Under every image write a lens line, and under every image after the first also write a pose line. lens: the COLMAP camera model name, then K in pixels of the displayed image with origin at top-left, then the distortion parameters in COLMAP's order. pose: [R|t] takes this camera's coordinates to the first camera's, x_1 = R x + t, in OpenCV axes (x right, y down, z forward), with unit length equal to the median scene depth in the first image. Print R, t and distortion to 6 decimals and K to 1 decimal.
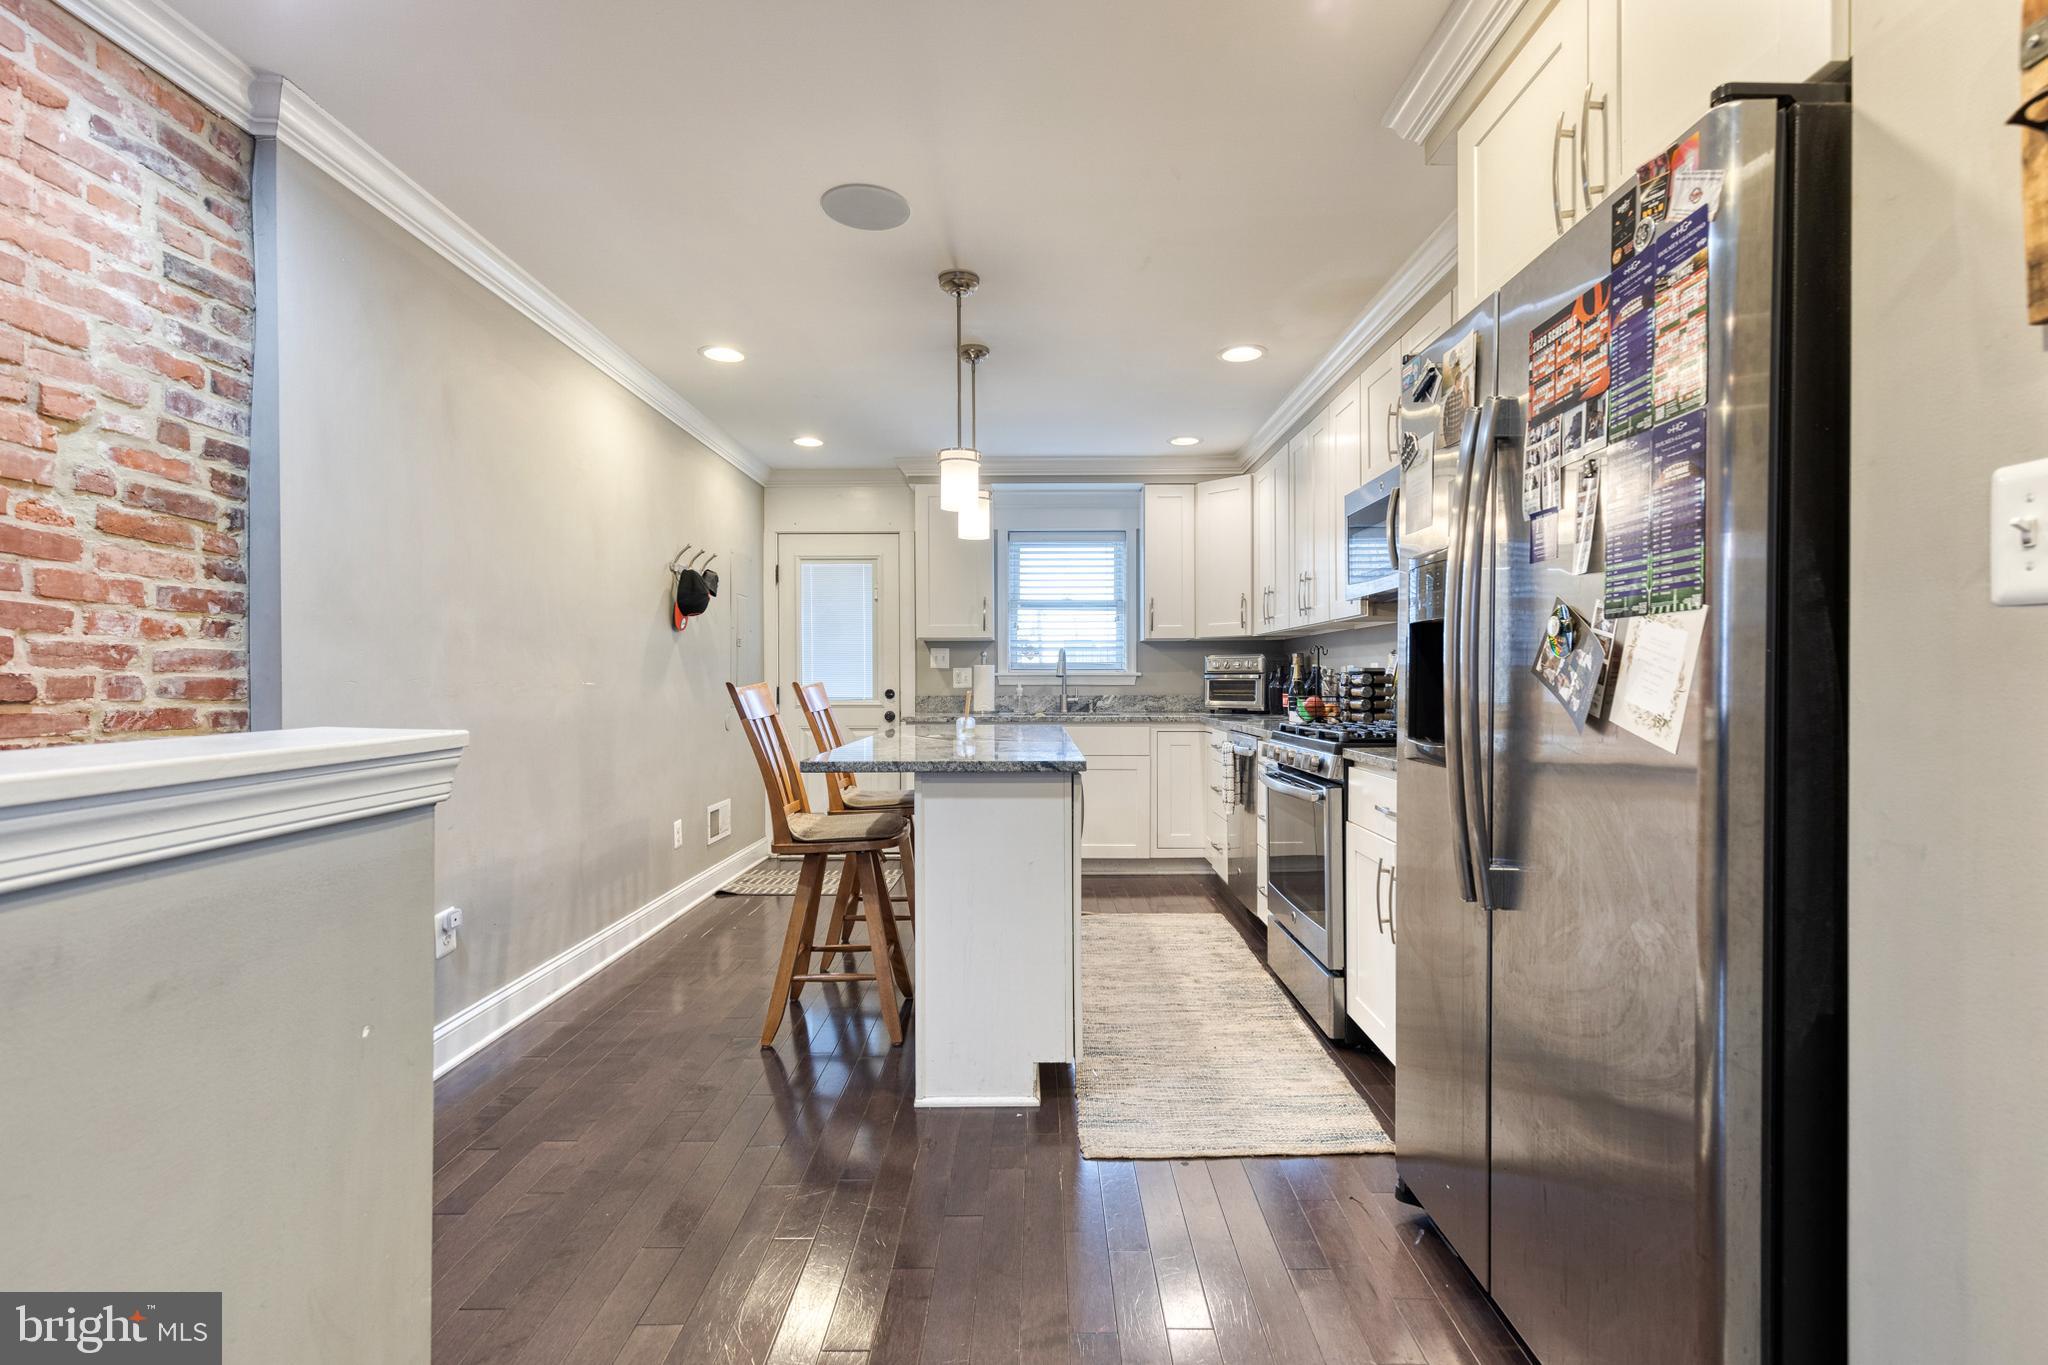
lens RADIAL K [[931.6, 0, 1035.5], [0, 931.6, 681.8], [0, 0, 1]] dist [0.019257, -0.000086]
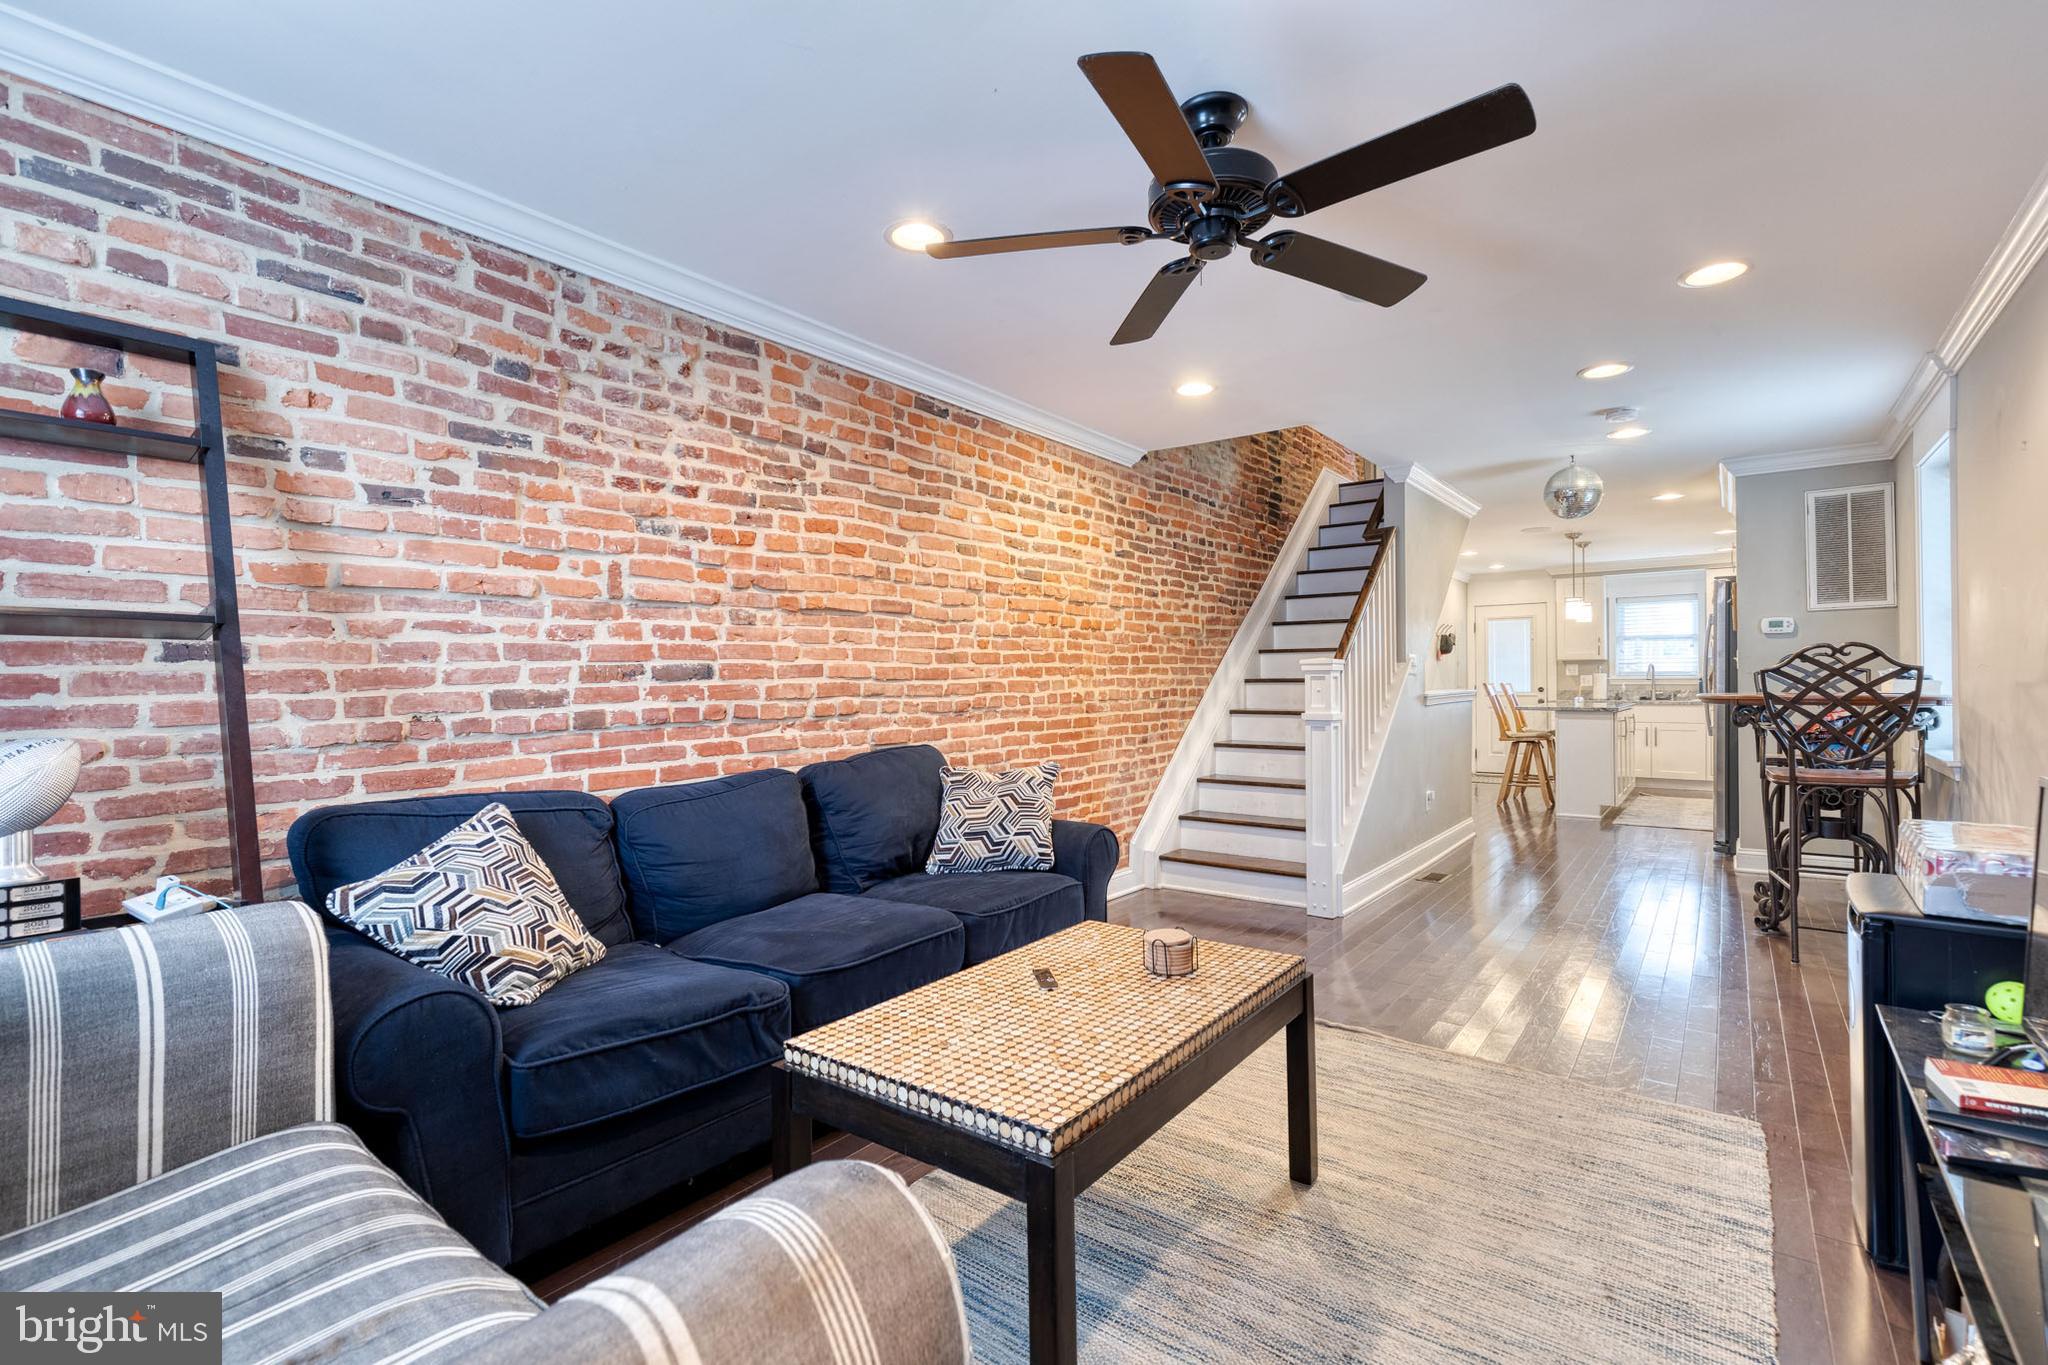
lens RADIAL K [[931.6, 0, 1035.5], [0, 931.6, 681.8], [0, 0, 1]] dist [0.019257, -0.000086]
pose [[0.800284, -0.003957, -0.599608, 0.166809], [0.000457, 0.999982, -0.005989, 0.009008], [0.599621, 0.004519, 0.800271, -1.167432]]
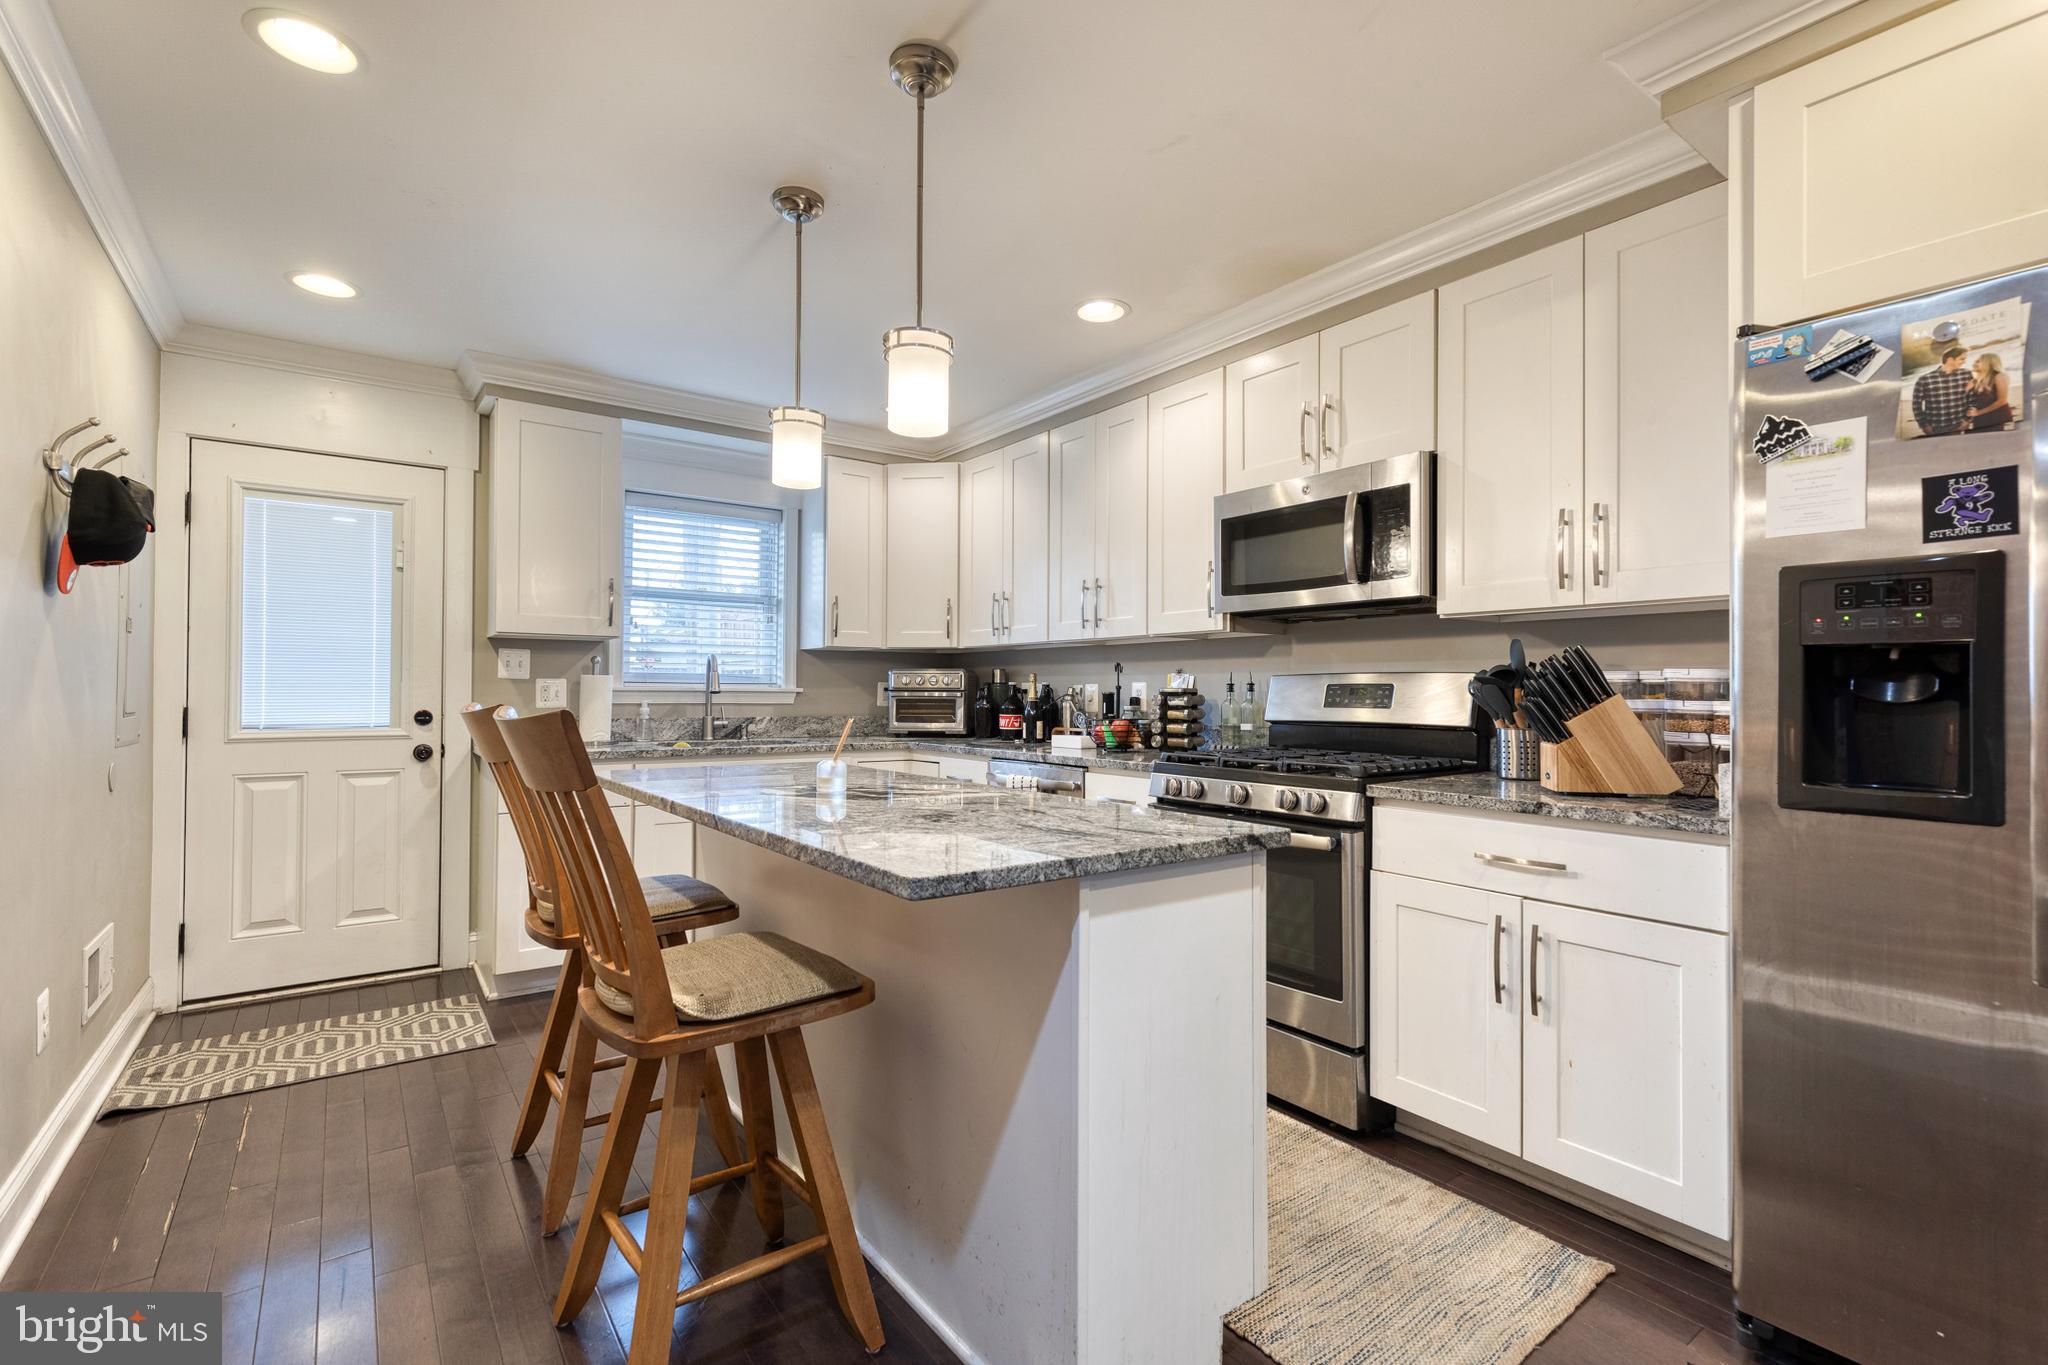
lens RADIAL K [[931.6, 0, 1035.5], [0, 931.6, 681.8], [0, 0, 1]] dist [0.019257, -0.000086]
pose [[0.804218, 0.014407, 0.594160, -0.214016], [-0.006169, 0.999855, -0.015895, -0.004097], [-0.594303, 0.009117, 0.804190, 0.247008]]
